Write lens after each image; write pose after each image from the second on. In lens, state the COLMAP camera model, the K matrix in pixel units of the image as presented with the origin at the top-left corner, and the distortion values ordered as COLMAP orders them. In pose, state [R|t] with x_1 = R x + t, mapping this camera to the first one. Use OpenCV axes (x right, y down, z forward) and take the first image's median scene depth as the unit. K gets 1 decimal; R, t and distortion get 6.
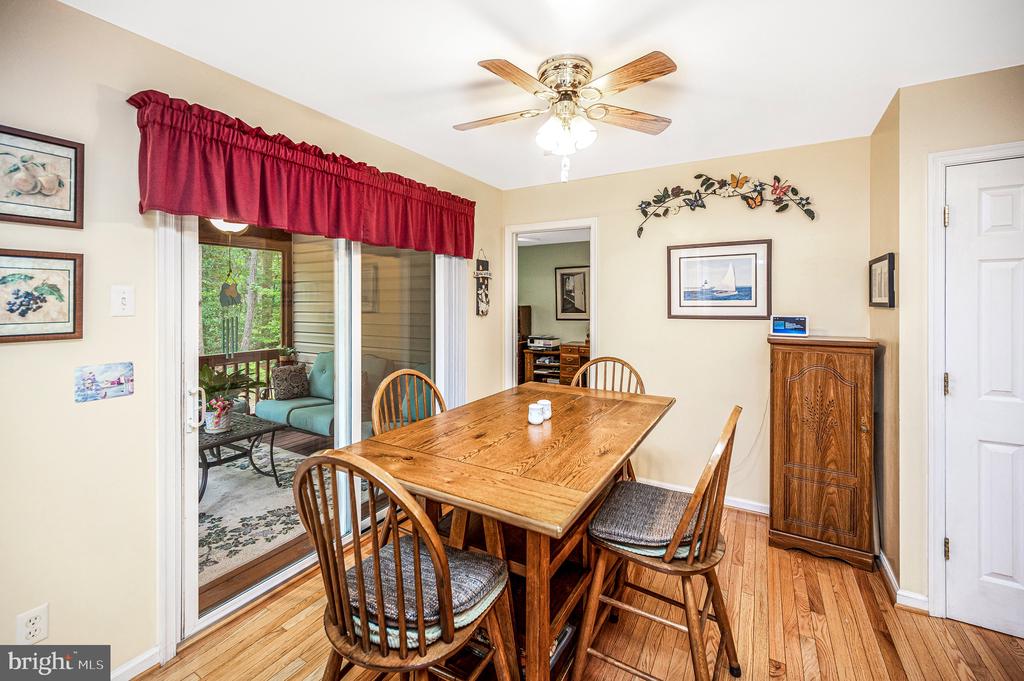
lens RADIAL K [[424.5, 0, 507.9], [0, 424.5, 304.4], [0, 0, 1]] dist [0.006213, -0.000748]
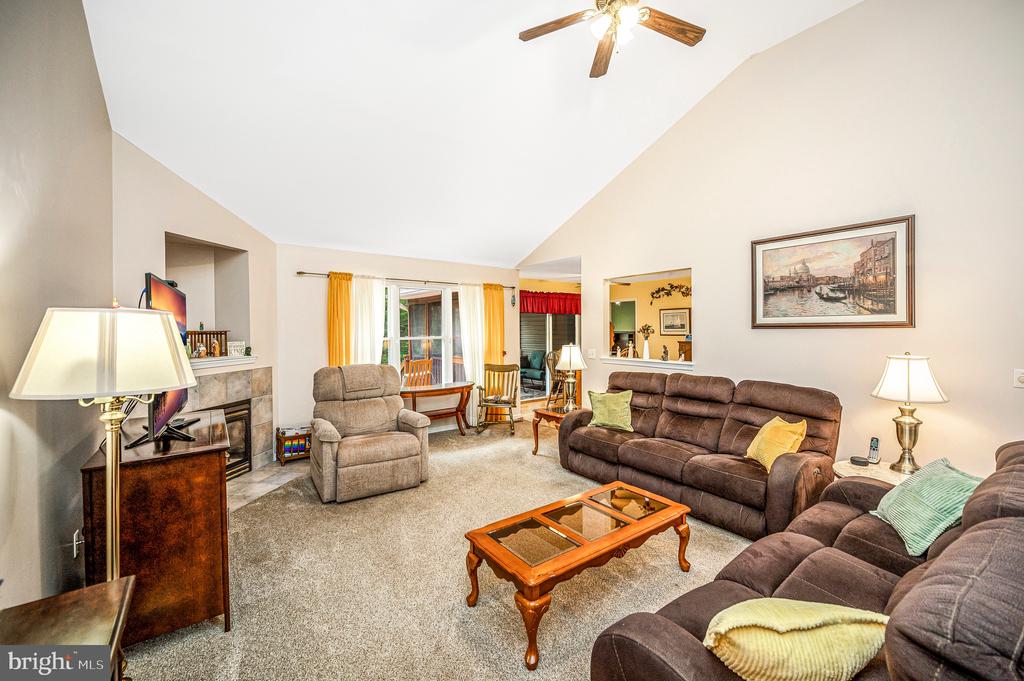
lens RADIAL K [[424.5, 0, 497.2], [0, 424.5, 325.8], [0, 0, 1]] dist [0.006213, -0.000748]
pose [[0.918570, -0.004904, -0.395227, 0.544455], [0.000940, 0.999947, -0.010222, -0.003913], [0.395256, 0.009018, 0.918527, -2.099360]]
